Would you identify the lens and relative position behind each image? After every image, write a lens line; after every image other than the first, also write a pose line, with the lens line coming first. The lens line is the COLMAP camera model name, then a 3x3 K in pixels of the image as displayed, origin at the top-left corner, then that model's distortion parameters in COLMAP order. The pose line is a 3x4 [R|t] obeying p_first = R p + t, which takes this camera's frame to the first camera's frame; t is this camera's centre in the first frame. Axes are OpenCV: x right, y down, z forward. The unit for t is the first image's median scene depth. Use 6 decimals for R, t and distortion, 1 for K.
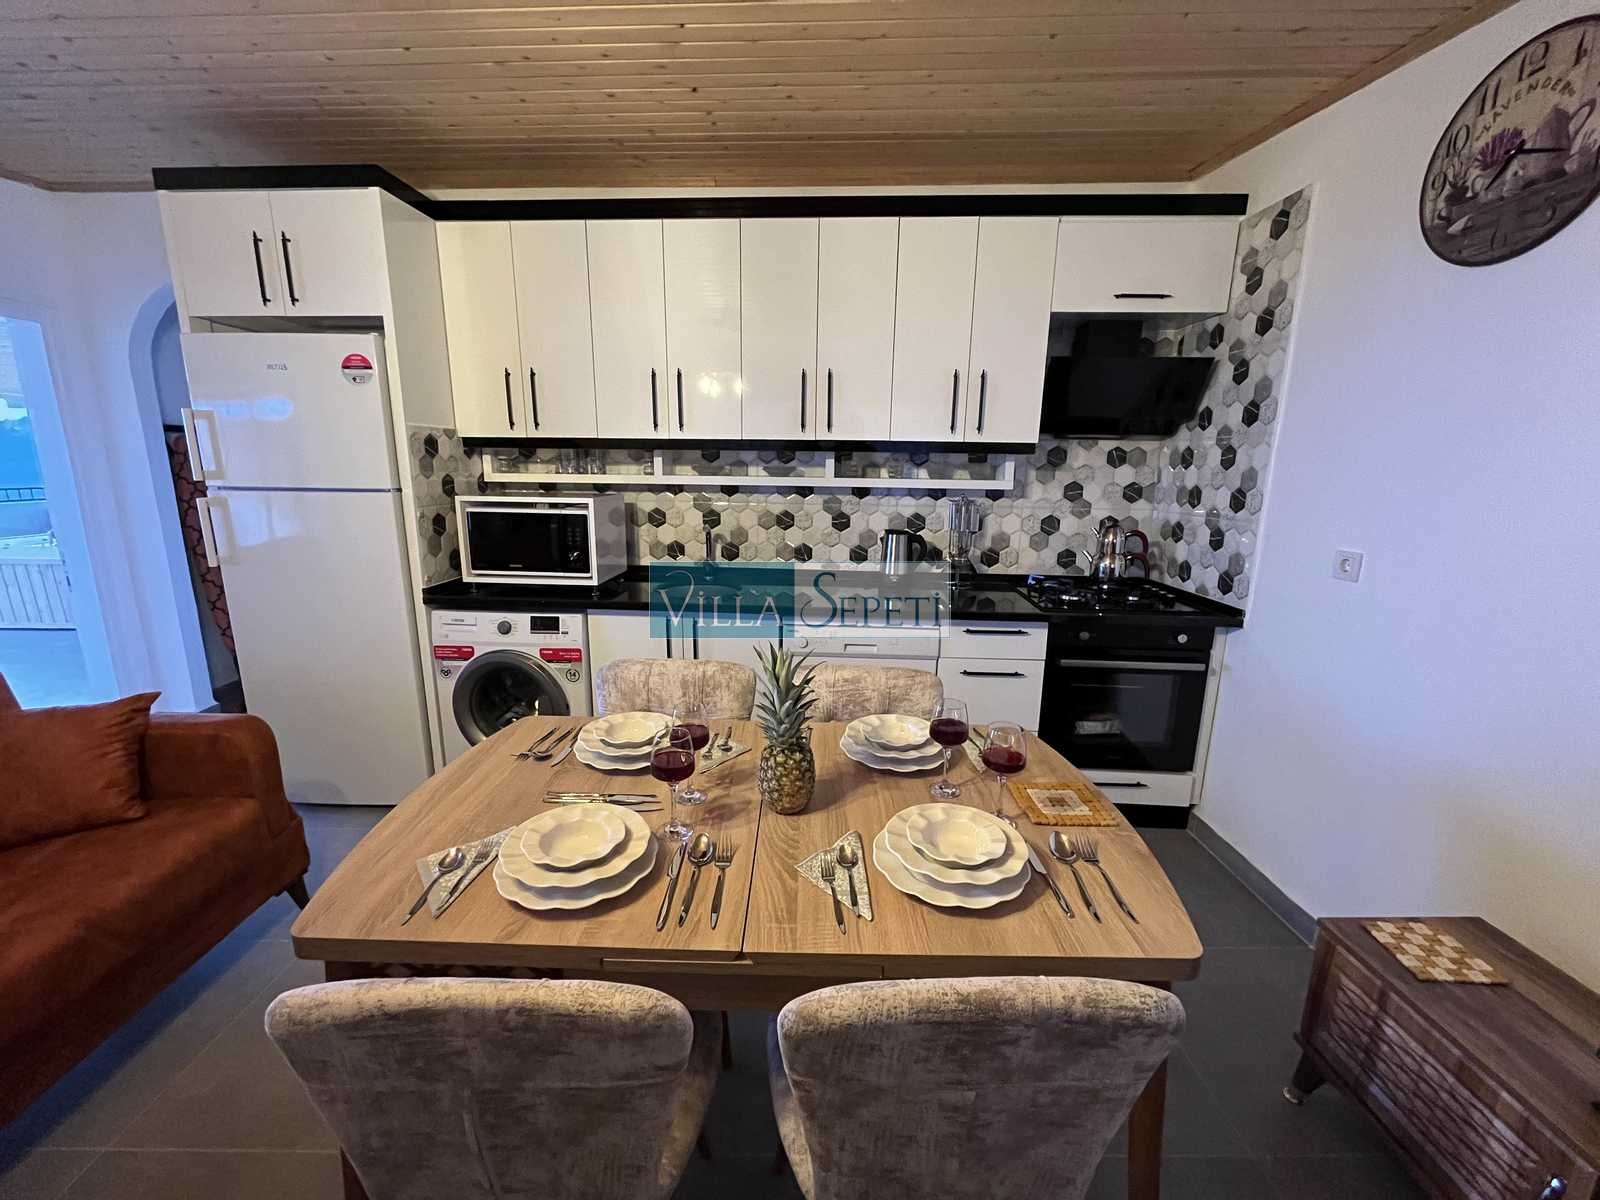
lens RADIAL K [[649.2, 0, 797.3], [0, 649.2, 603.3], [0, 0, 1]] dist [-0.003721, 0.000324]
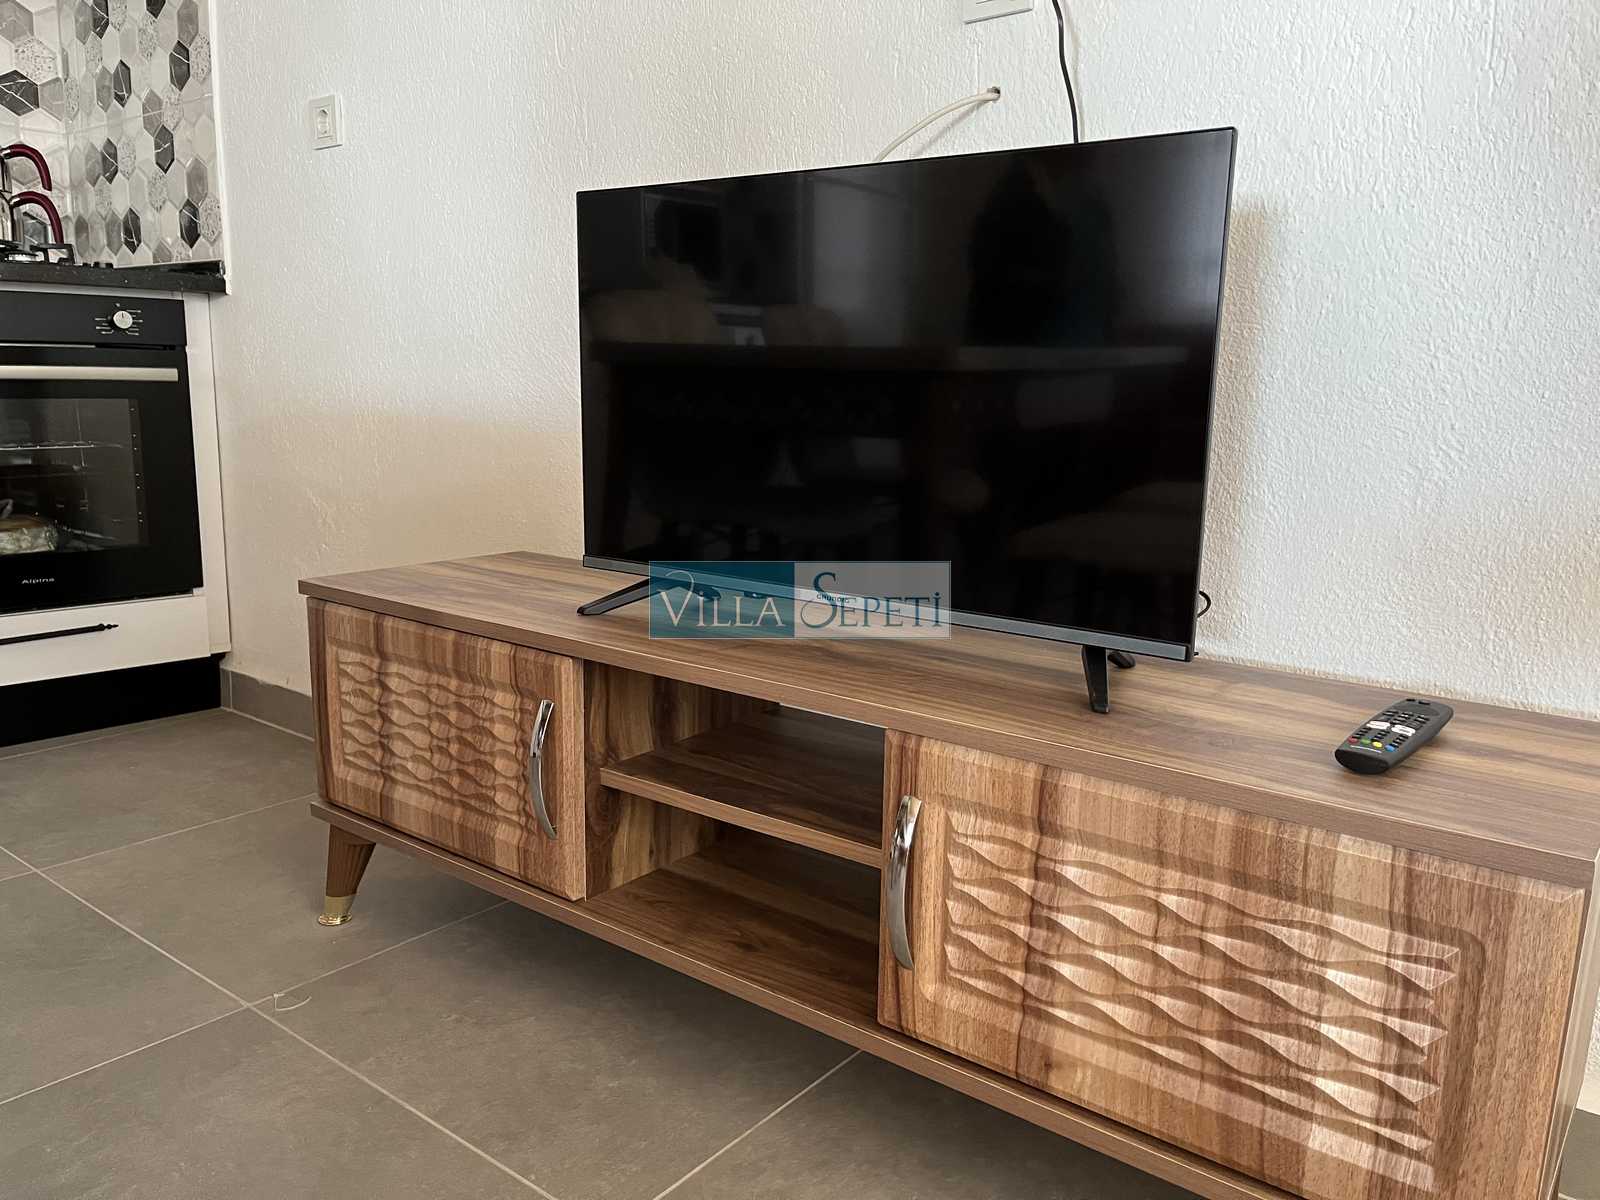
lens RADIAL K [[1214.2, 0, 799.9], [0, 1214.2, 600.2], [0, 0, 1]] dist [0.056830, -0.069997]
pose [[0.622813, -0.141921, 0.769391, 0.131635], [0.153122, 0.986503, 0.058019, 0.288028], [-0.767240, 0.081675, 0.636138, -0.029389]]
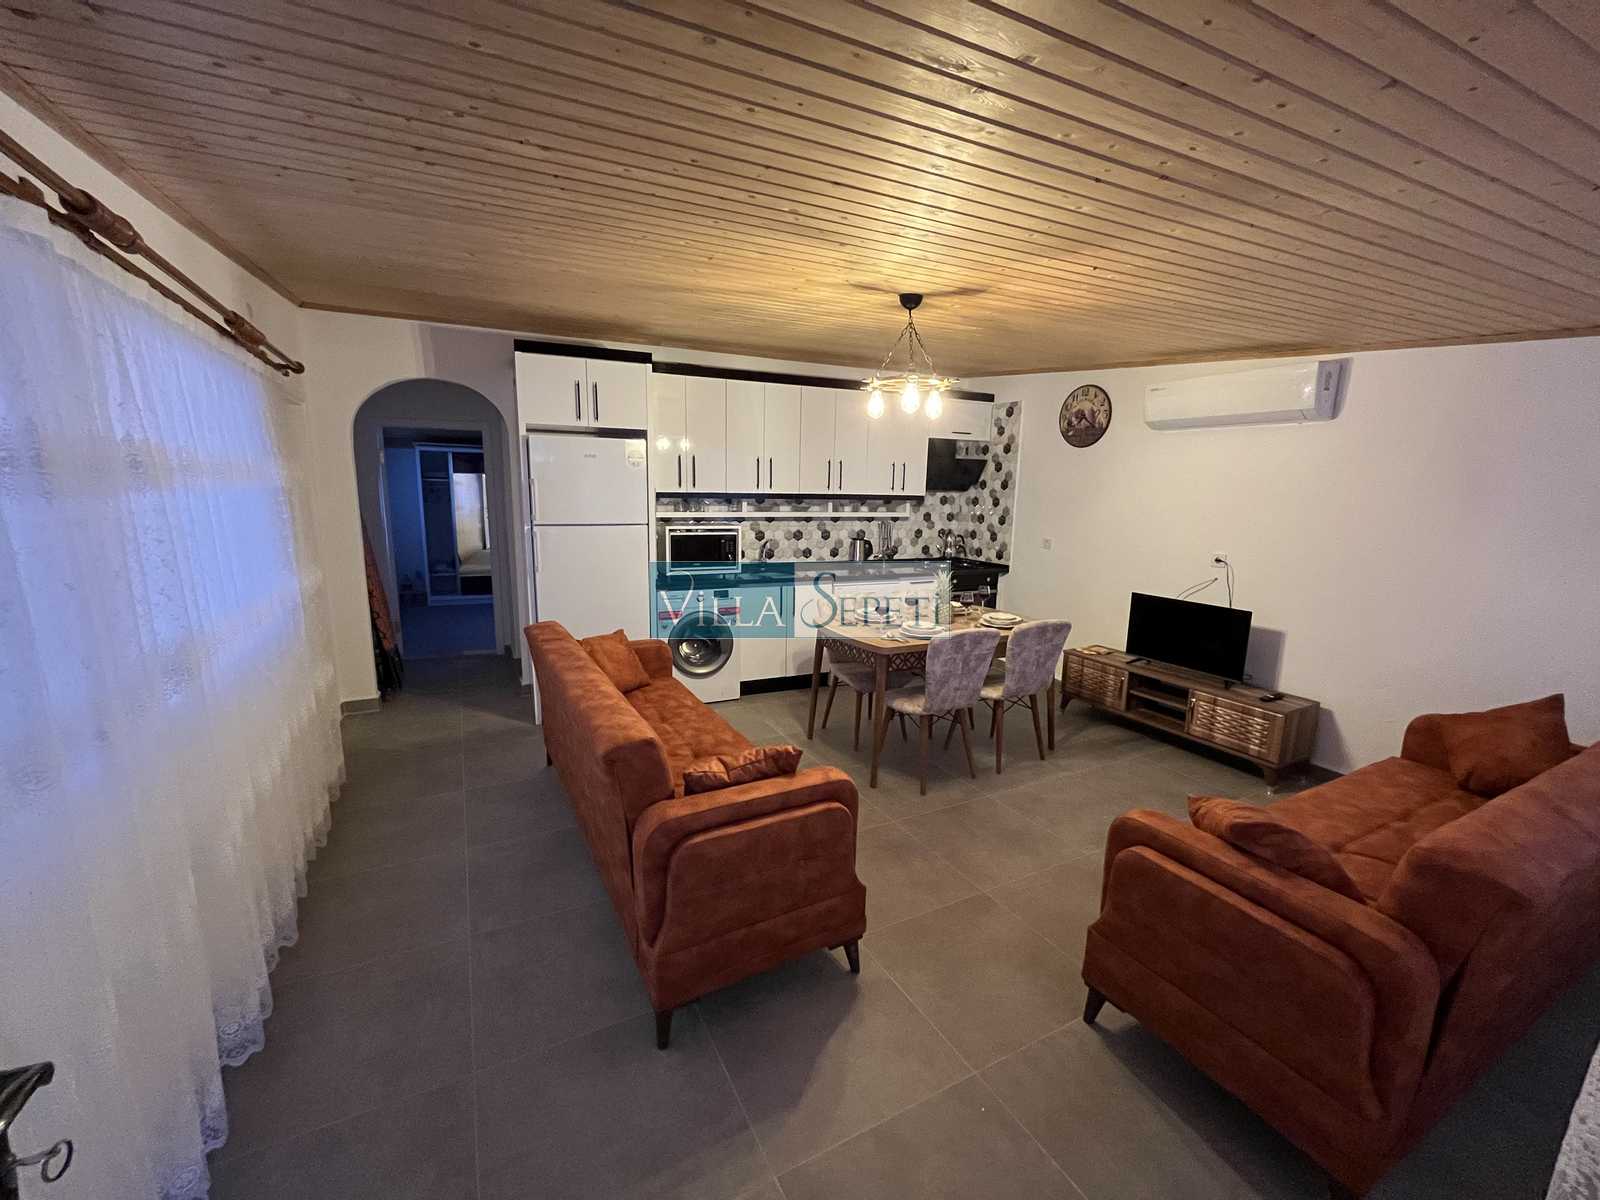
lens RADIAL K [[649.2, 0, 798.2], [0, 649.2, 604.1], [0, 0, 1]] dist [-0.003721, 0.000324]
pose [[0.889168, -0.078611, 0.450778, -1.025321], [0.090147, 0.995920, -0.004139, 0.086316], [-0.448613, 0.044316, 0.892627, -0.739982]]
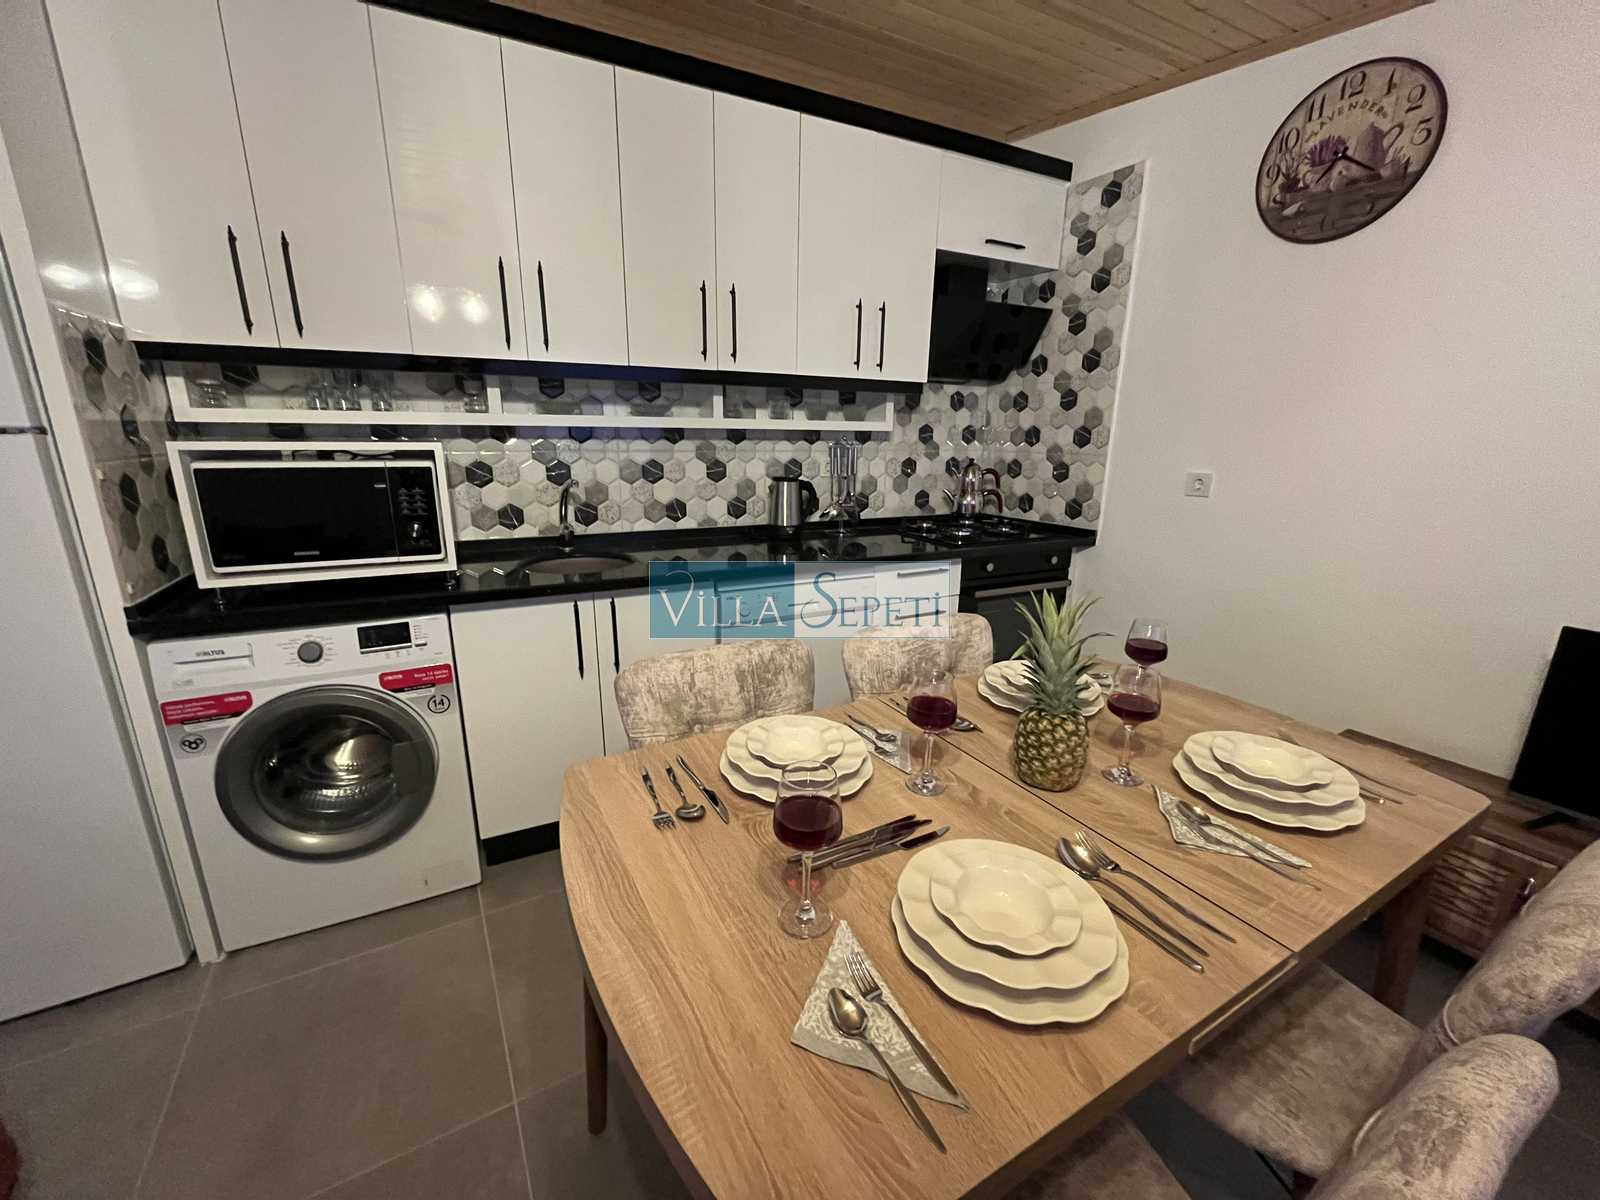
lens RADIAL K [[649.2, 0, 800.7], [0, 649.2, 604.7], [0, 0, 1]] dist [-0.003721, 0.000324]
pose [[0.861893, -0.133375, 0.489236, -0.341644], [0.105082, 0.990825, 0.084993, -0.011416], [-0.496083, -0.021845, 0.868000, 0.216832]]
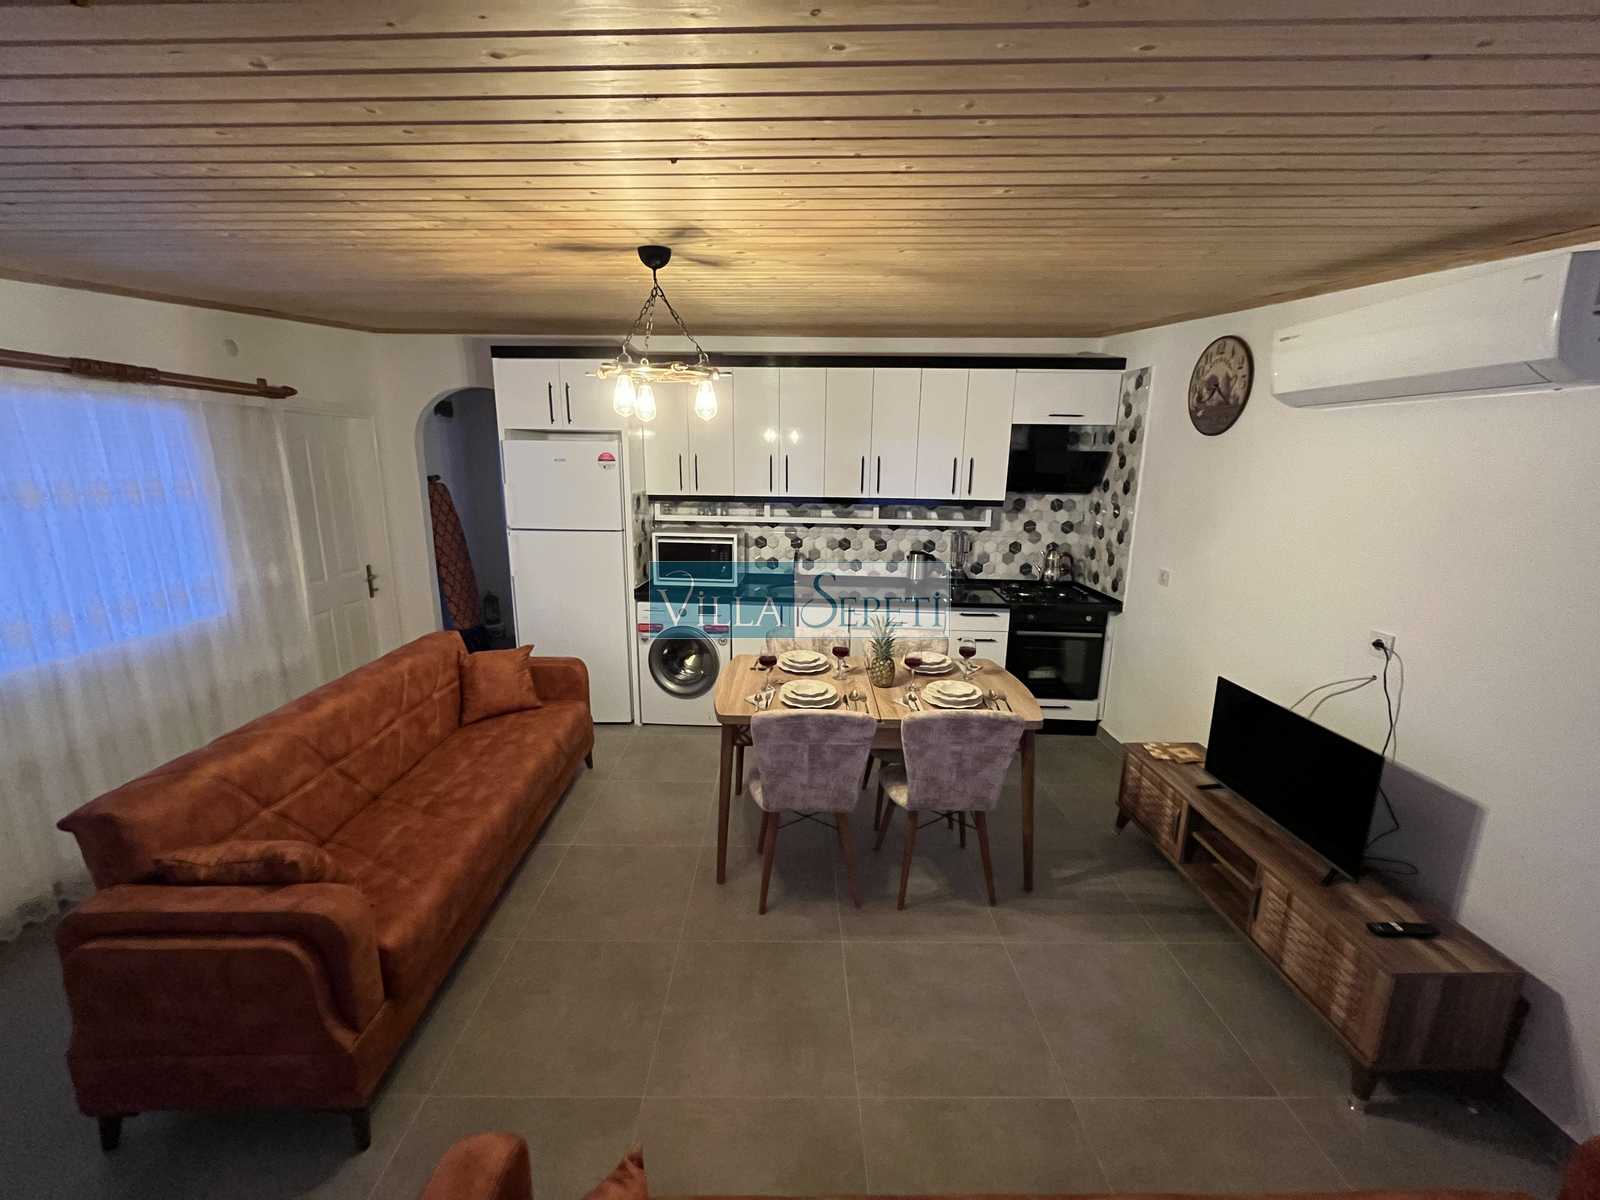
lens RADIAL K [[649.2, 0, 797.0], [0, 649.2, 603.2], [0, 0, 1]] dist [-0.003721, 0.000324]
pose [[0.999997, -0.000307, 0.002490, -0.163240], [0.000291, 0.999979, 0.006458, 0.003238], [-0.002492, -0.006458, 0.999976, -0.657116]]
